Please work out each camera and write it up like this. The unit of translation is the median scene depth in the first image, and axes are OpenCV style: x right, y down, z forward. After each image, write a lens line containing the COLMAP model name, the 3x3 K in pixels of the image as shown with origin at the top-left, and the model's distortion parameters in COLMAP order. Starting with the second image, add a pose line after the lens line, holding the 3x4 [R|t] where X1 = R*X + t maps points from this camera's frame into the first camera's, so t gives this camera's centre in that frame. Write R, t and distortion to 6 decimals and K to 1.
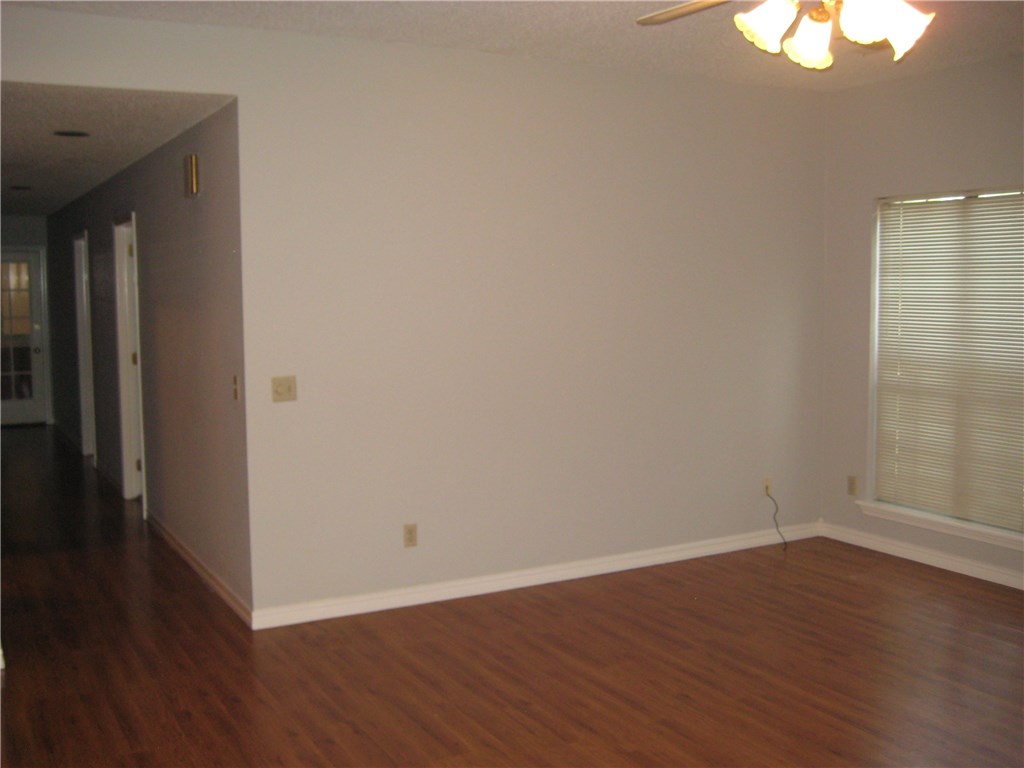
lens RADIAL K [[1059.5, 0, 507.4], [0, 1059.5, 386.7], [0, 0, 1]] dist [-0.003953, 0.000000]
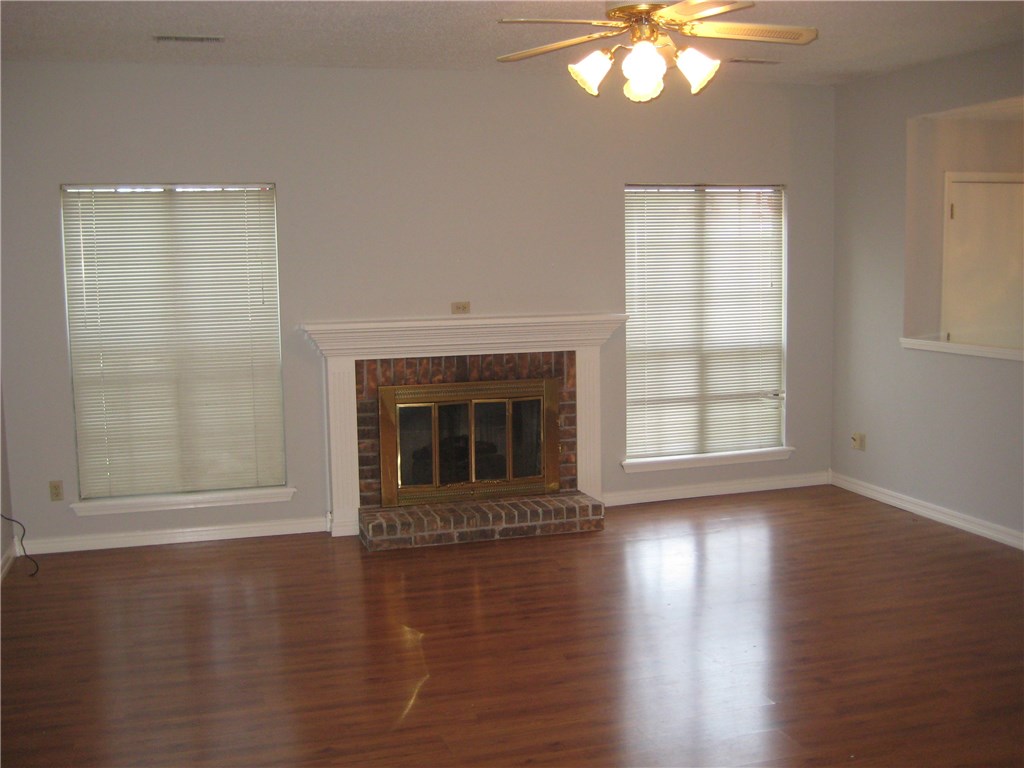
lens RADIAL K [[1059.5, 0, 507.4], [0, 1059.5, 379.9], [0, 0, 1]] dist [-0.003953, 0.000000]
pose [[0.231853, -0.103128, 0.967269, -0.513164], [0.104262, 0.991271, 0.080695, -0.039943], [-0.967147, 0.082140, 0.240582, 0.417511]]
